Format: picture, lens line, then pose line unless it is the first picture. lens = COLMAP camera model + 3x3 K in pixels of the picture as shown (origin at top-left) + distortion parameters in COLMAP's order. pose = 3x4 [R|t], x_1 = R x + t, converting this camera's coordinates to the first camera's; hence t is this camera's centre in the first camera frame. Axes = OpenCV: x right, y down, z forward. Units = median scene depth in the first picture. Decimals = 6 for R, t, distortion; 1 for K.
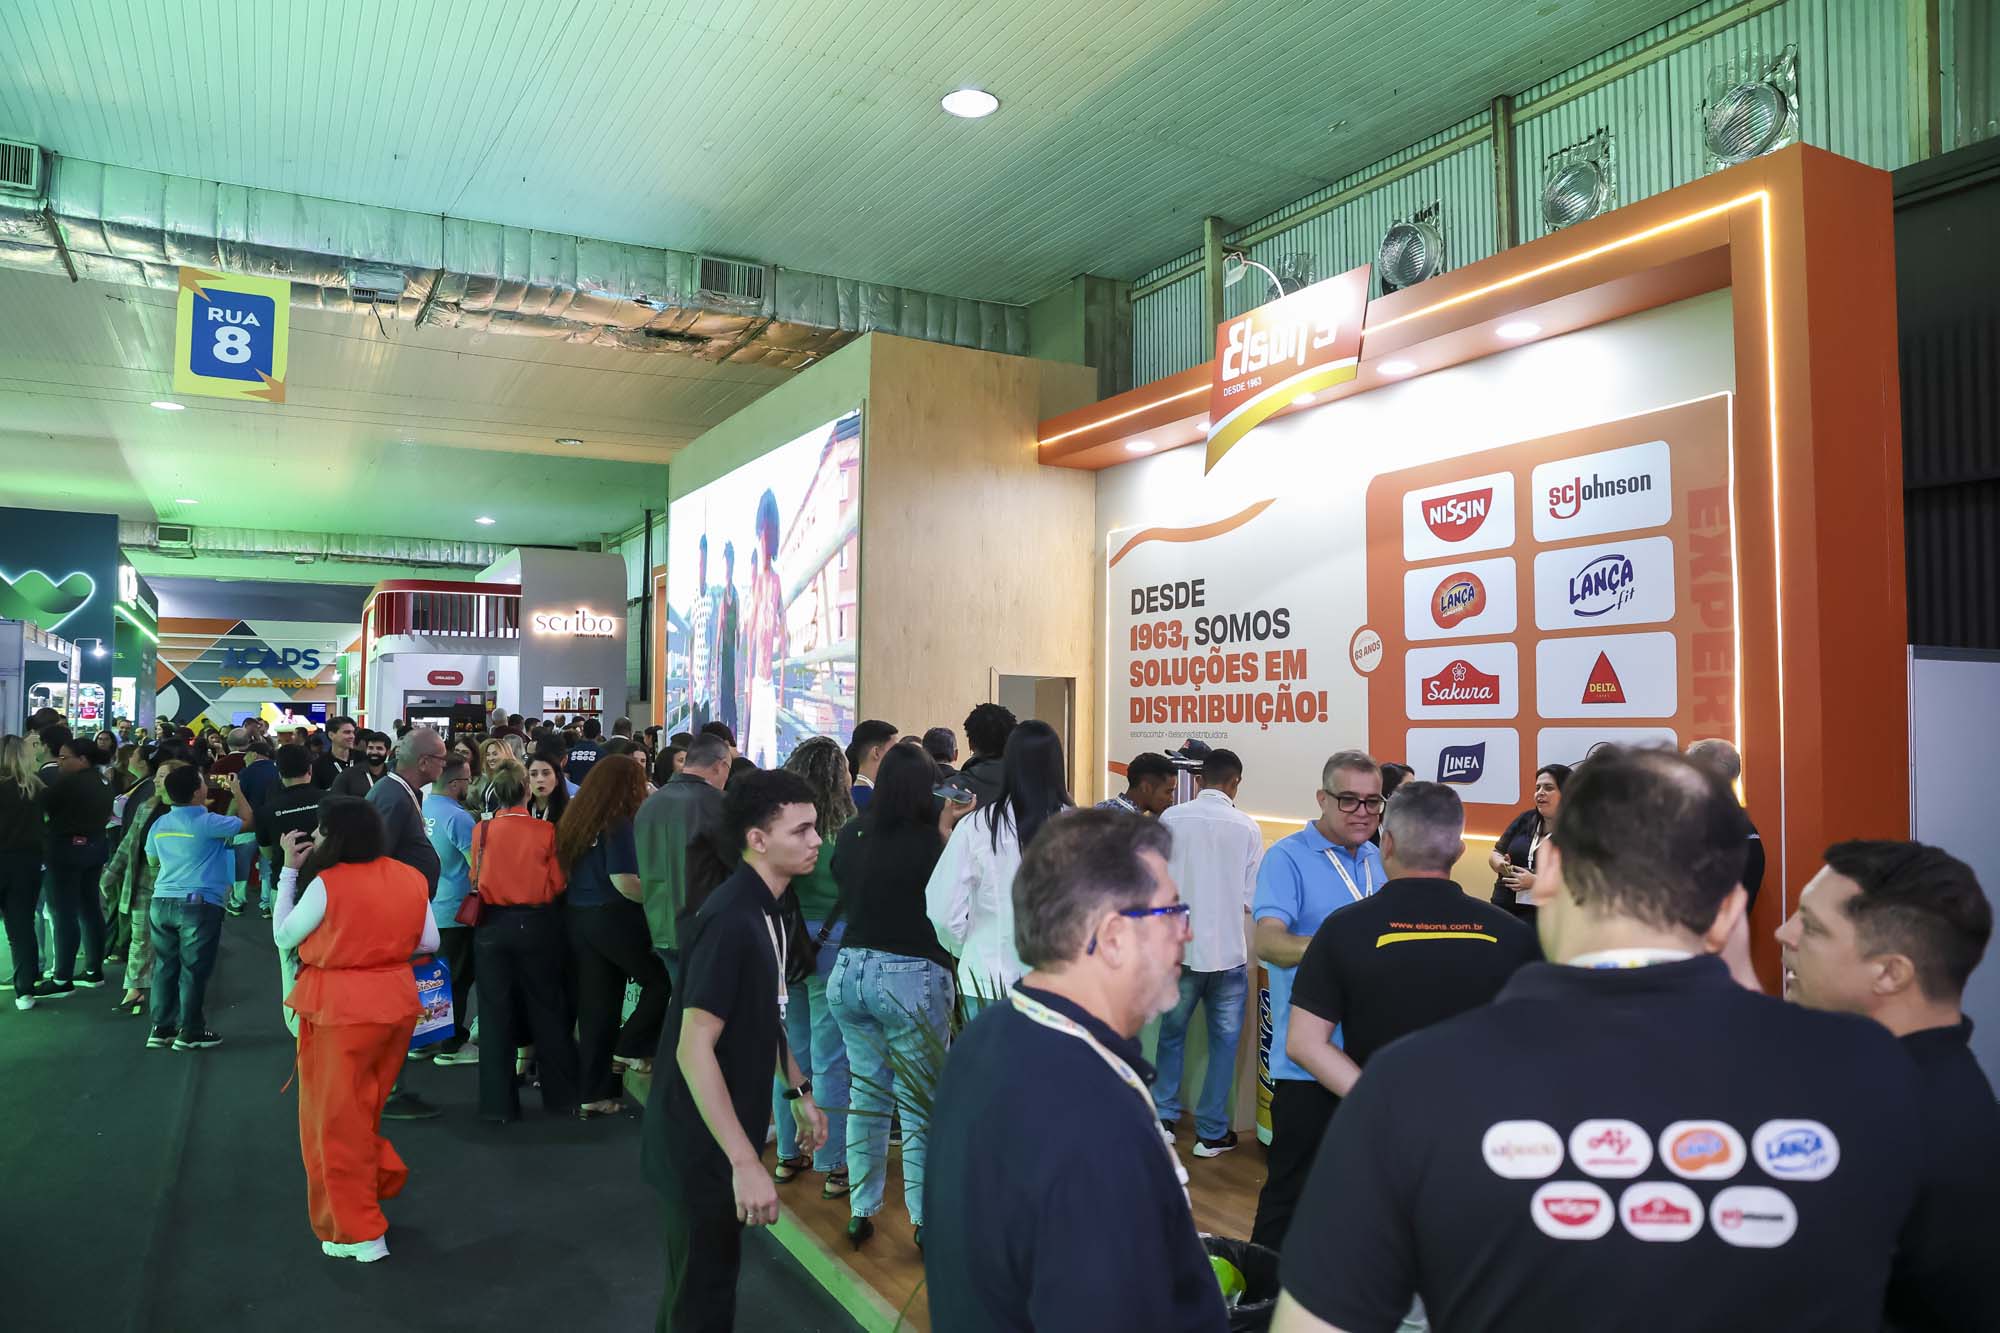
lens RADIAL K [[1398.2, 0, 1004.7], [0, 1398.2, 670.7], [0, 0, 1]] dist [-0.061739, 0.021962]
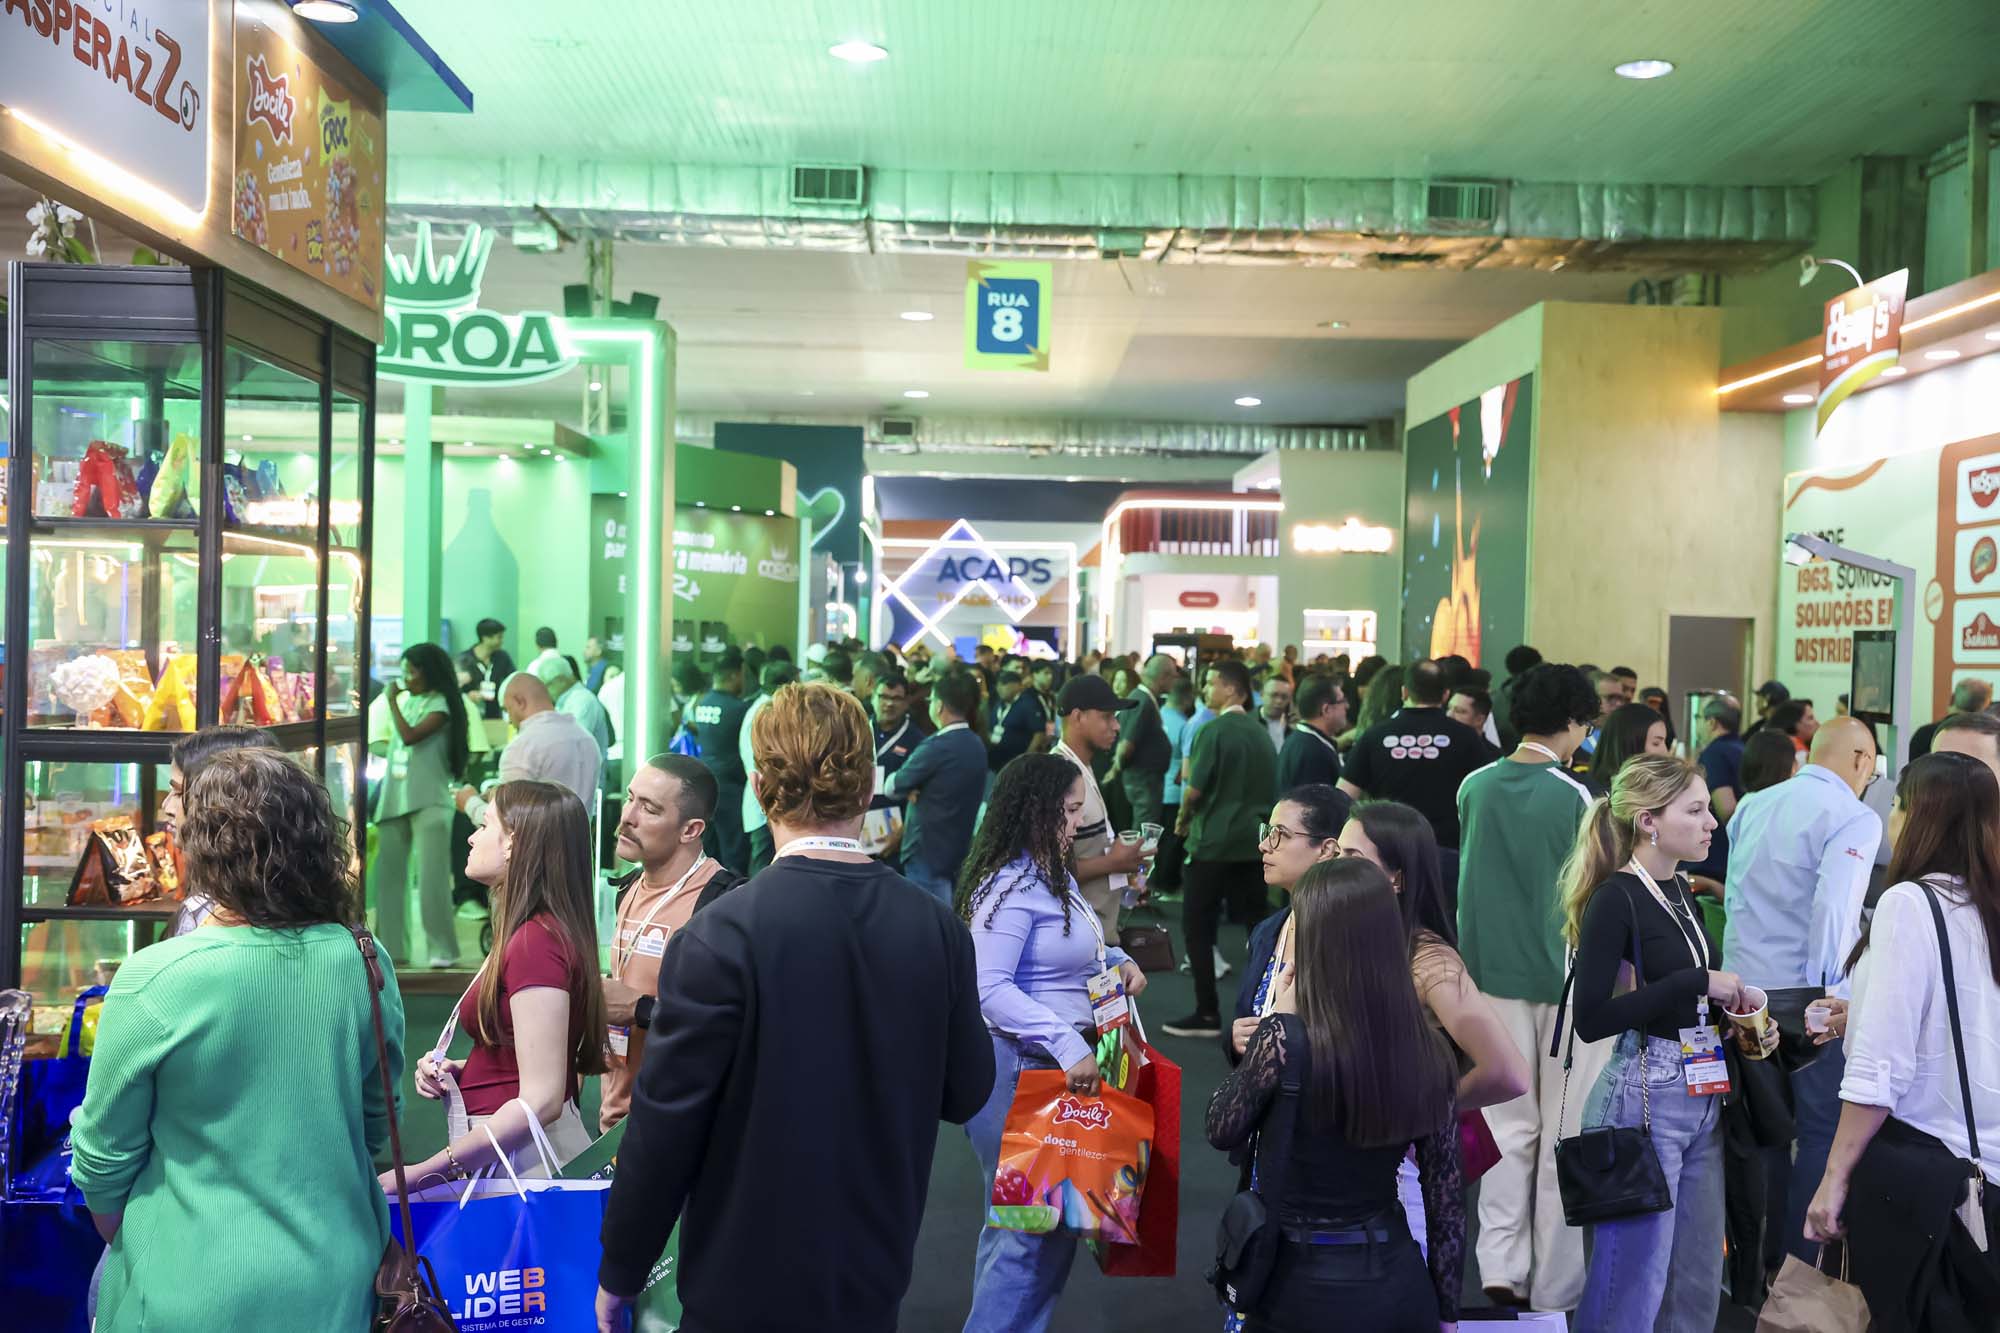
lens RADIAL K [[2317.2, 0, 988.0], [0, 2317.2, 671.6], [0, 0, 1]] dist [0.029467, 0.000000]
pose [[0.885908, 0.019217, -0.463462, 0.322855], [0.000359, 0.999113, 0.042112, -0.025989], [0.463860, -0.037474, 0.885116, -0.724256]]
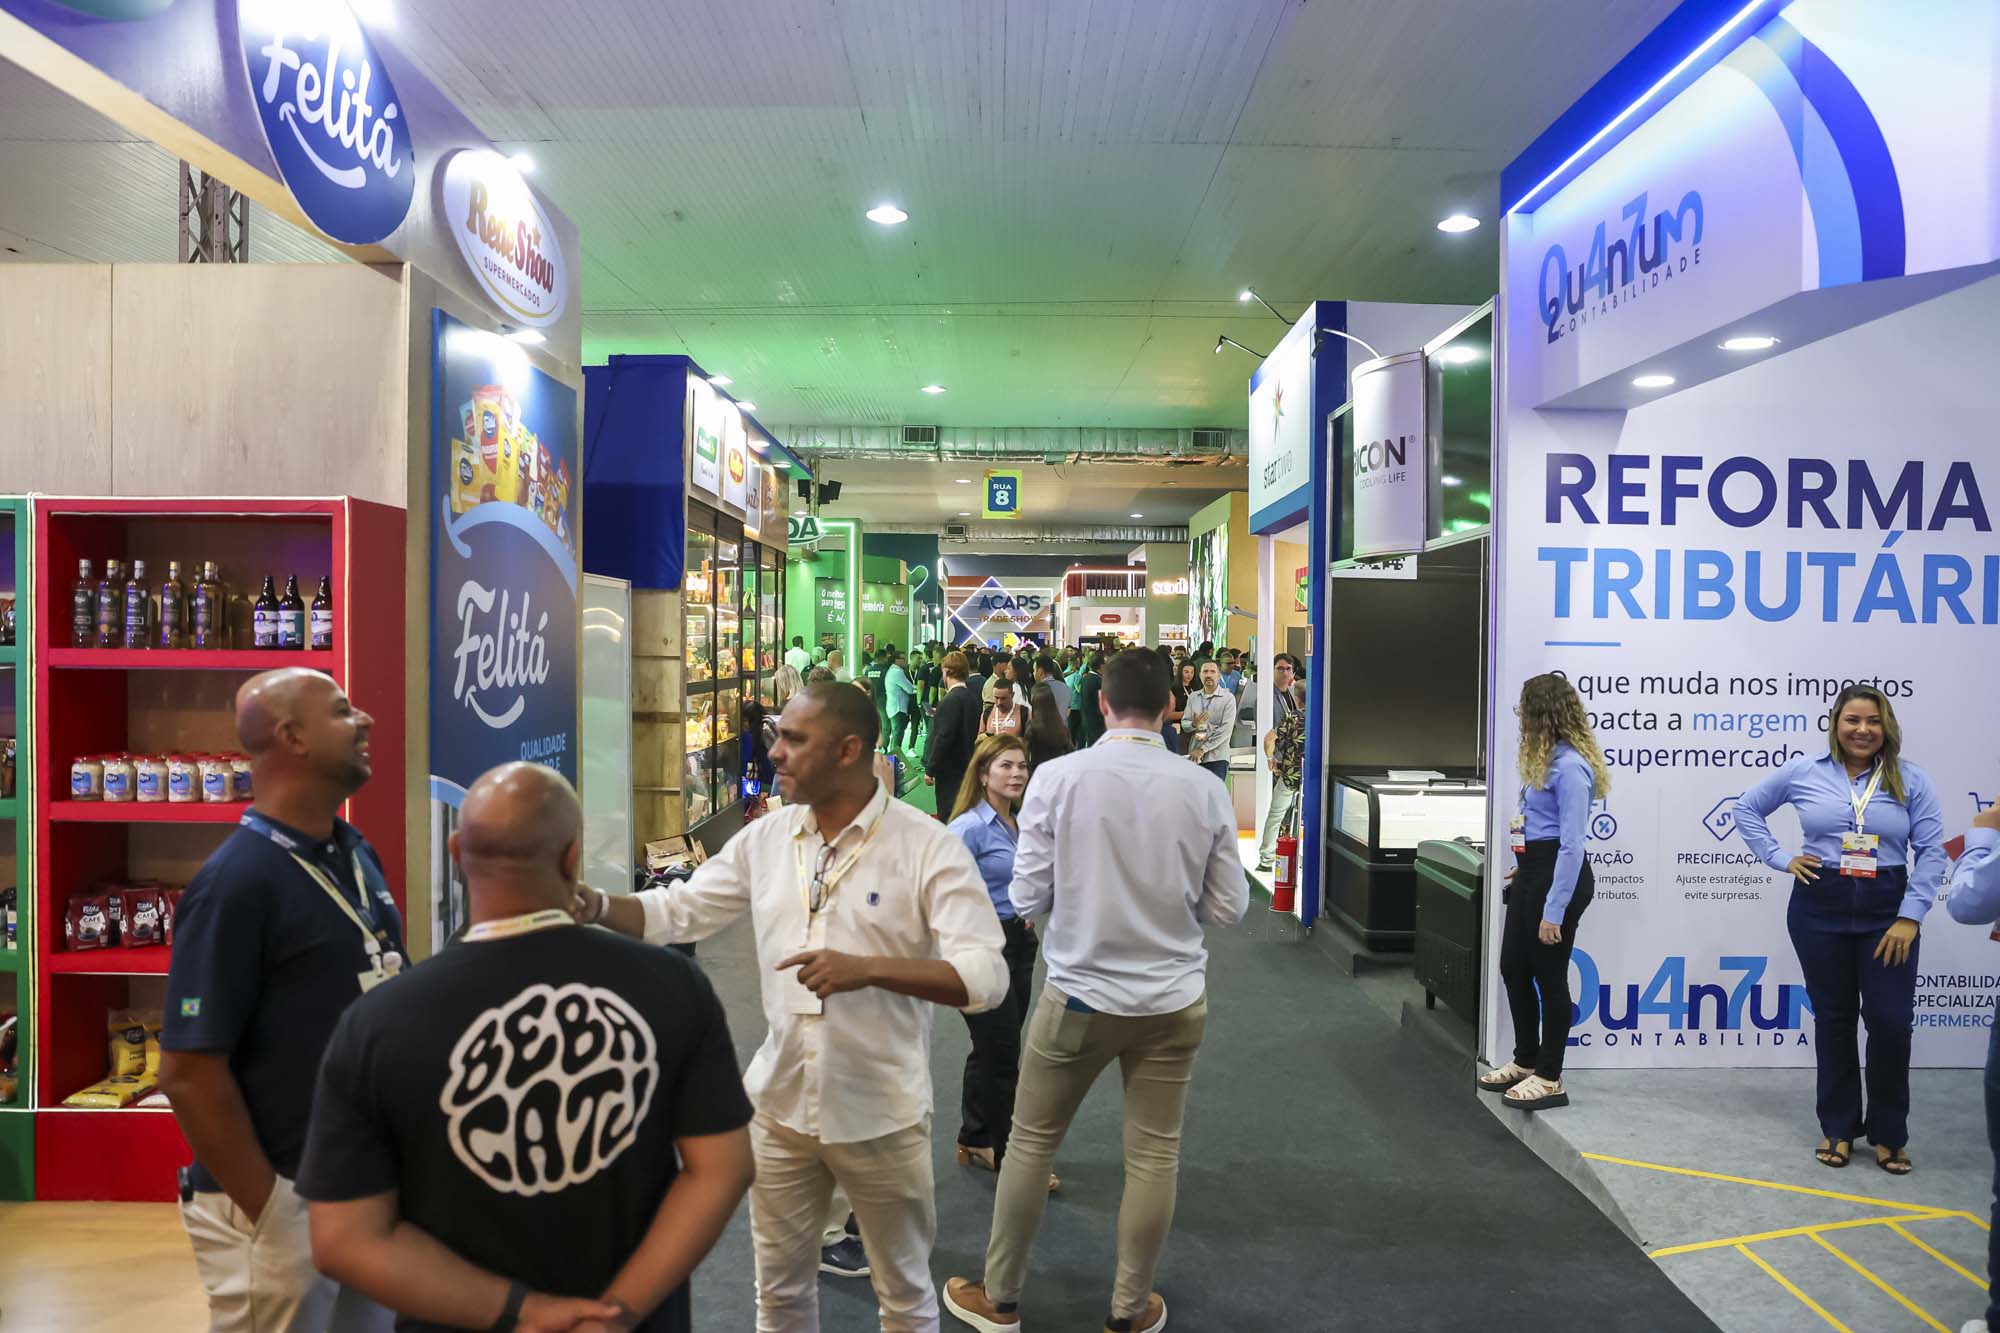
lens RADIAL K [[1398.2, 0, 1009.2], [0, 1398.2, 668.5], [0, 0, 1]] dist [-0.061739, 0.021962]
pose [[0.884117, 0.011708, -0.467119, 0.641773], [0.012539, 0.998732, 0.048766, -0.045063], [0.467098, -0.048972, 0.882849, -1.257004]]
